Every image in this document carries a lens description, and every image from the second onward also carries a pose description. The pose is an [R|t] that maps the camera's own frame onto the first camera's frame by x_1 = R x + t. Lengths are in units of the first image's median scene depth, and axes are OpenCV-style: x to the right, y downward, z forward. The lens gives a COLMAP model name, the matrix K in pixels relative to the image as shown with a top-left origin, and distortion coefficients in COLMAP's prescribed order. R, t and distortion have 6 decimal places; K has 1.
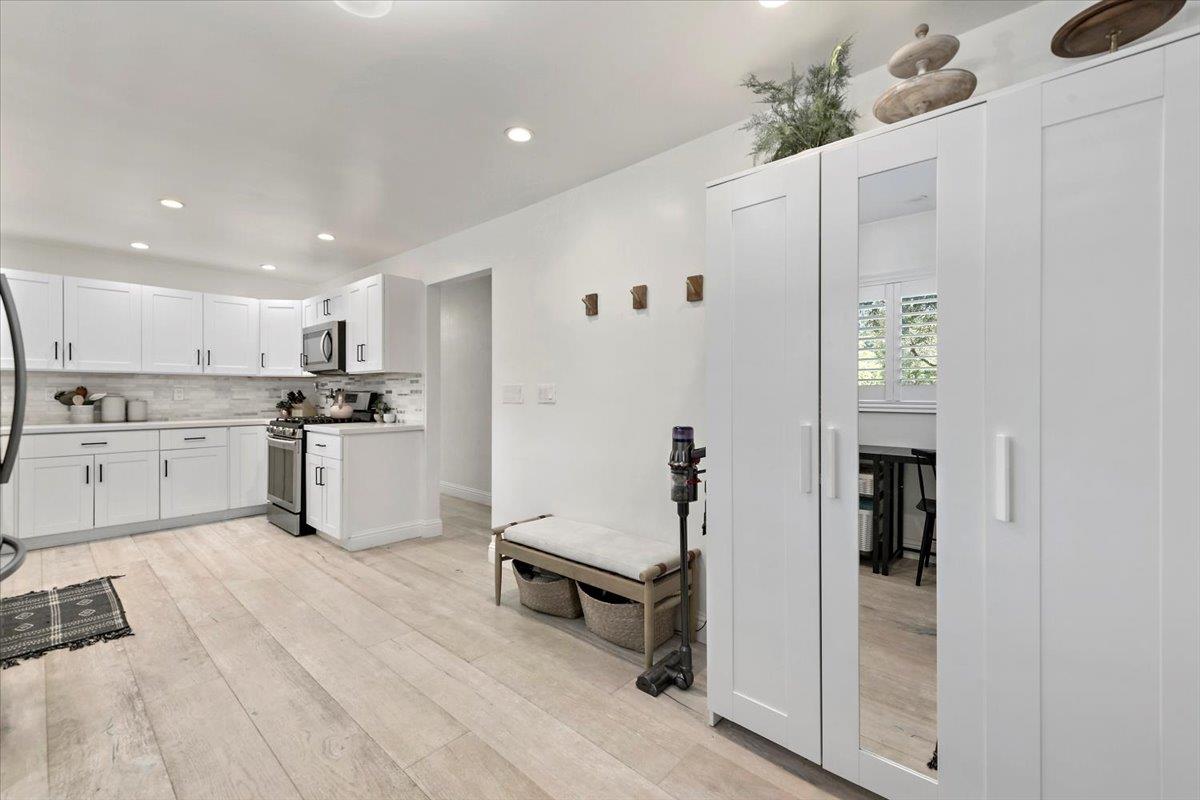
lens RADIAL K [[496.2, 0, 610.5], [0, 496.2, 396.2], [0, 0, 1]] dist [0.004068, -0.001534]
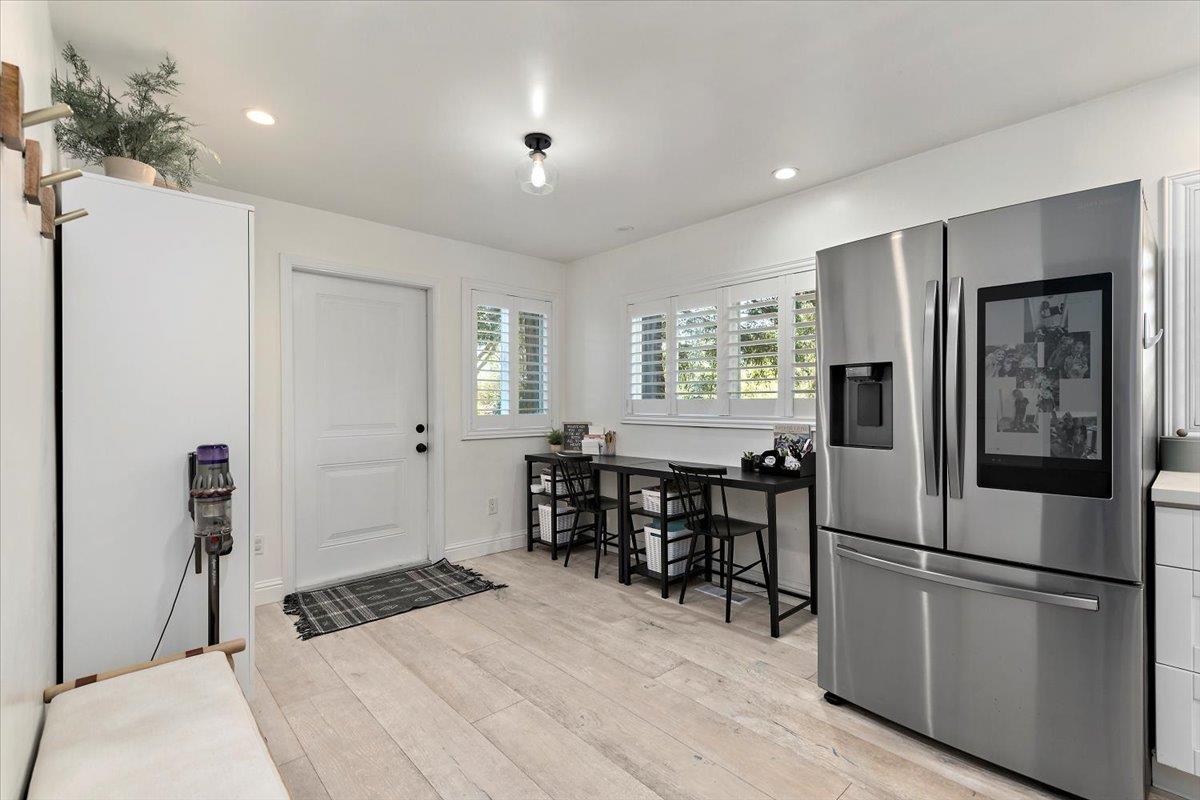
lens RADIAL K [[531.9, 0, 604.6], [0, 531.9, 404.2], [0, 0, 1]] dist [0.004088, -0.000784]
pose [[-0.993229, -0.000334, 0.116174, -0.282221], [0.001054, 0.999929, 0.011887, -0.005931], [-0.116170, 0.011929, -0.993158, 0.844860]]
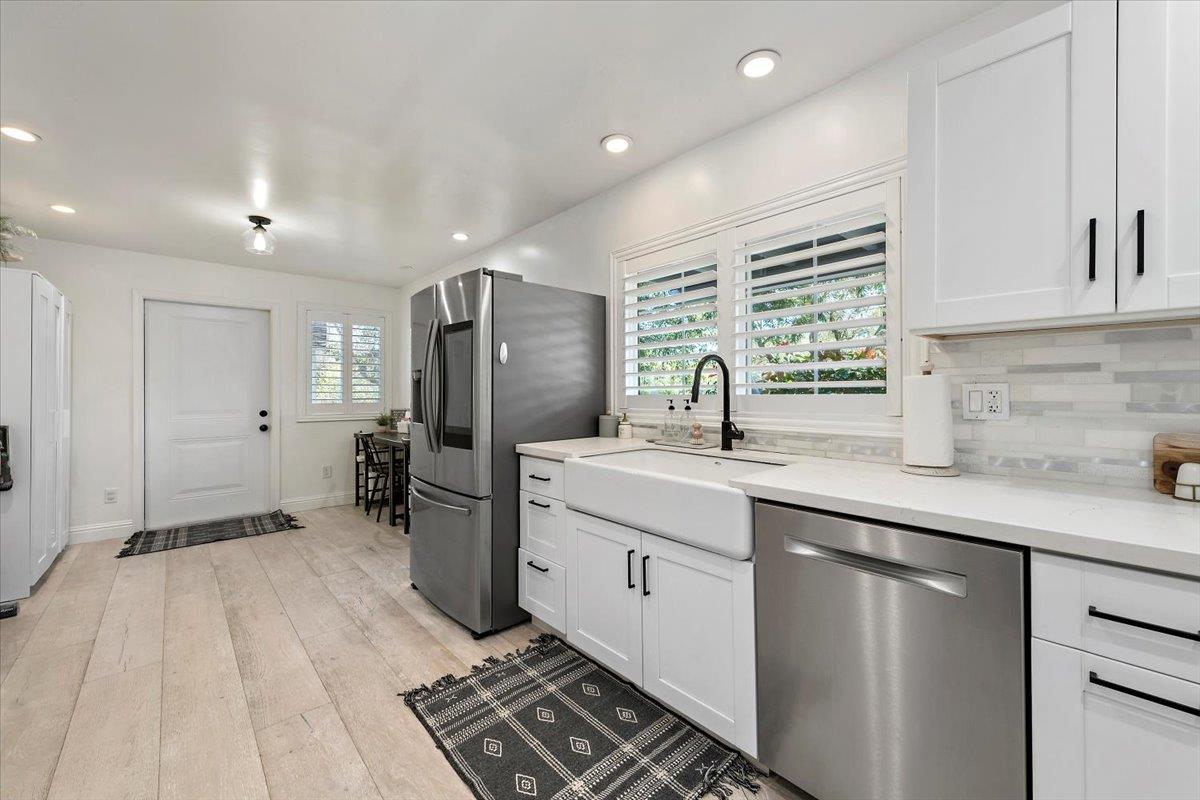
lens RADIAL K [[473.4, 0, 604.7], [0, 473.4, 388.9], [0, 0, 1]] dist [0.011964, -0.003200]
pose [[-0.992843, 0.003818, 0.119368, -0.784723], [0.003993, 0.999991, 0.001231, -0.009362], [-0.119362, 0.001699, -0.992849, 0.977774]]
